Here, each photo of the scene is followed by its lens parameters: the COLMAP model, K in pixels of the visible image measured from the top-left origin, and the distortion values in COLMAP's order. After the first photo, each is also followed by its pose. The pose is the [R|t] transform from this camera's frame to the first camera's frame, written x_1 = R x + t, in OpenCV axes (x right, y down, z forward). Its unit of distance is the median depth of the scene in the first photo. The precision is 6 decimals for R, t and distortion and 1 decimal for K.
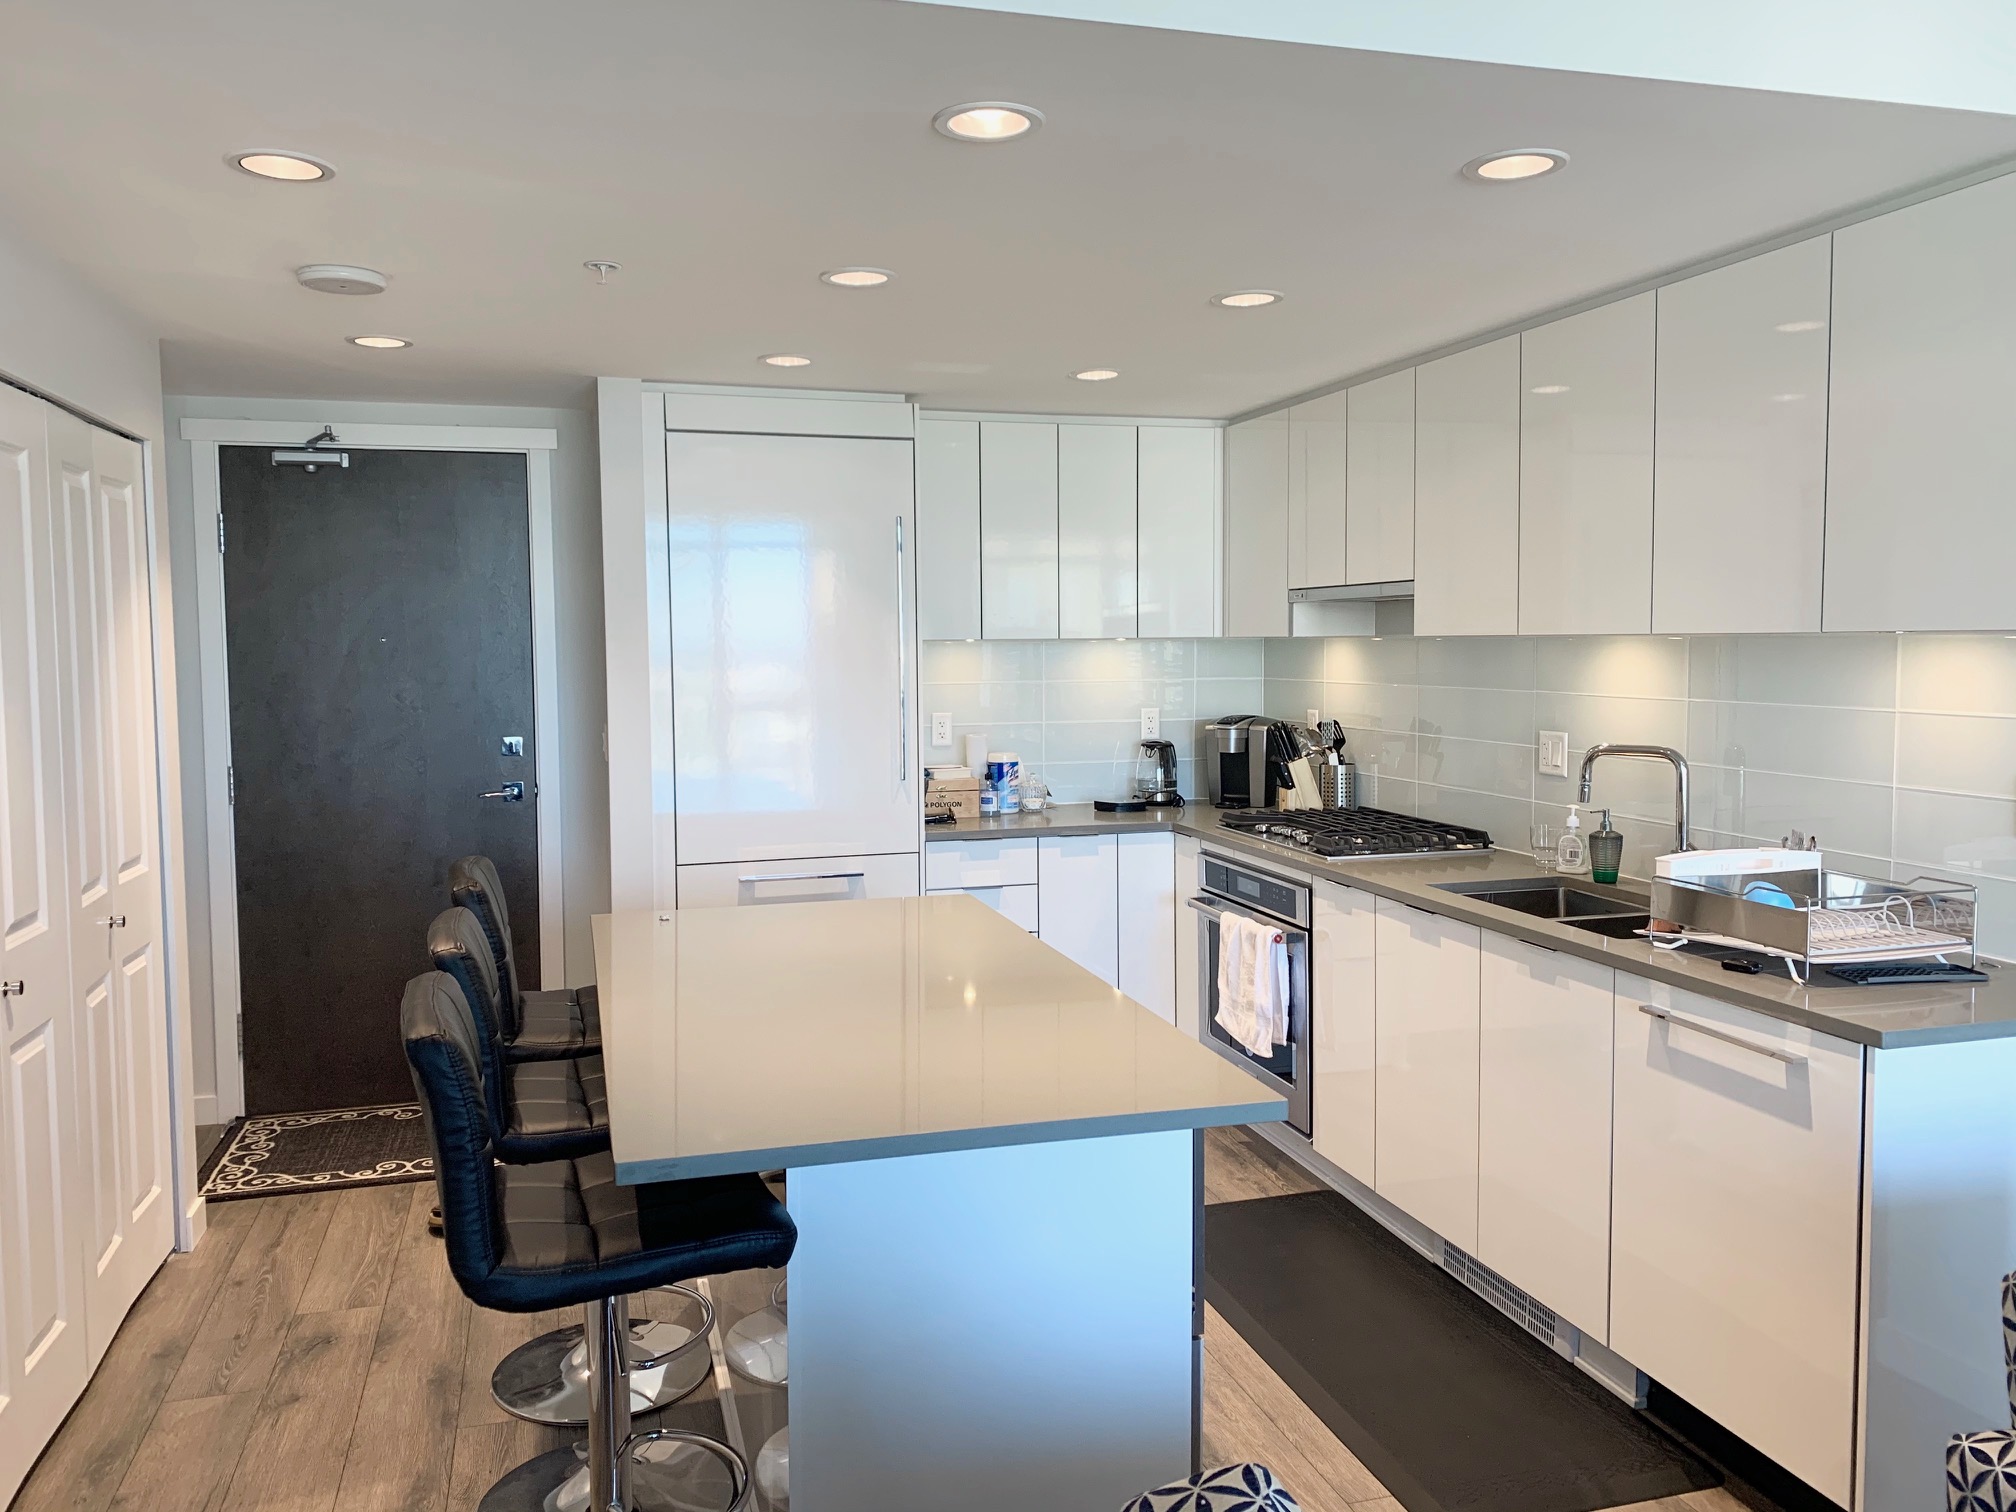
lens RADIAL K [[1544.0, 0, 1008.9], [0, 1544.0, 723.7], [0, 0, 1]] dist [0.074389, -0.095616]
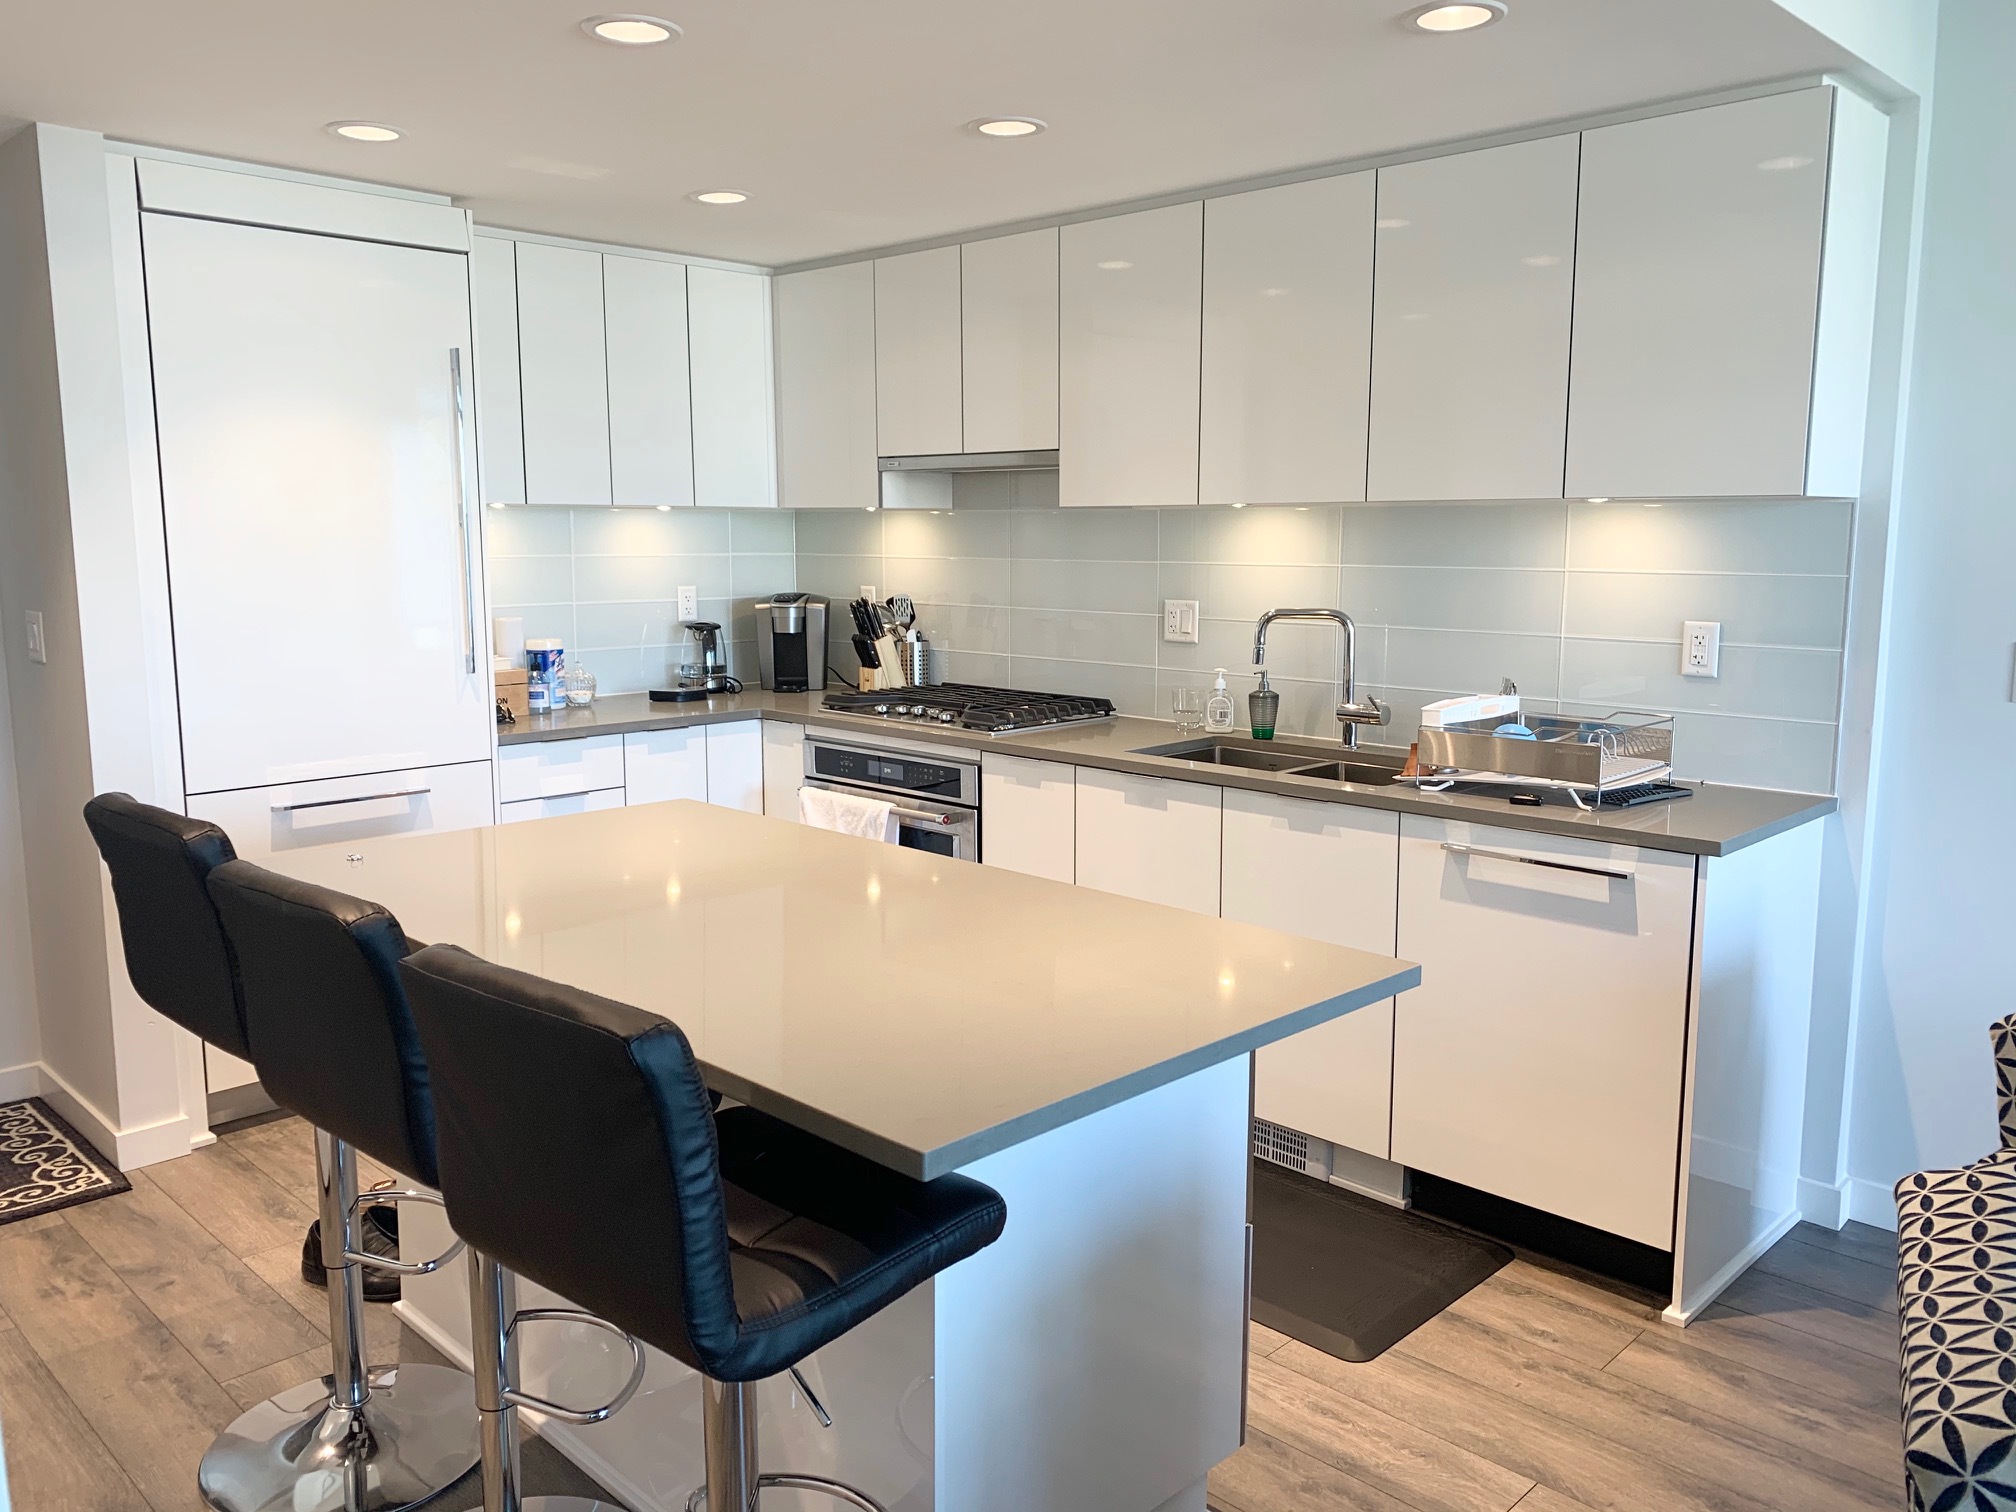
lens RADIAL K [[1544.0, 0, 1008.9], [0, 1544.0, 723.7], [0, 0, 1]] dist [0.074389, -0.095616]
pose [[0.871238, -0.054647, 0.487809, -0.227859], [0.020394, 0.996955, 0.075260, 0.006641], [-0.490437, -0.055621, 0.869700, 0.132914]]
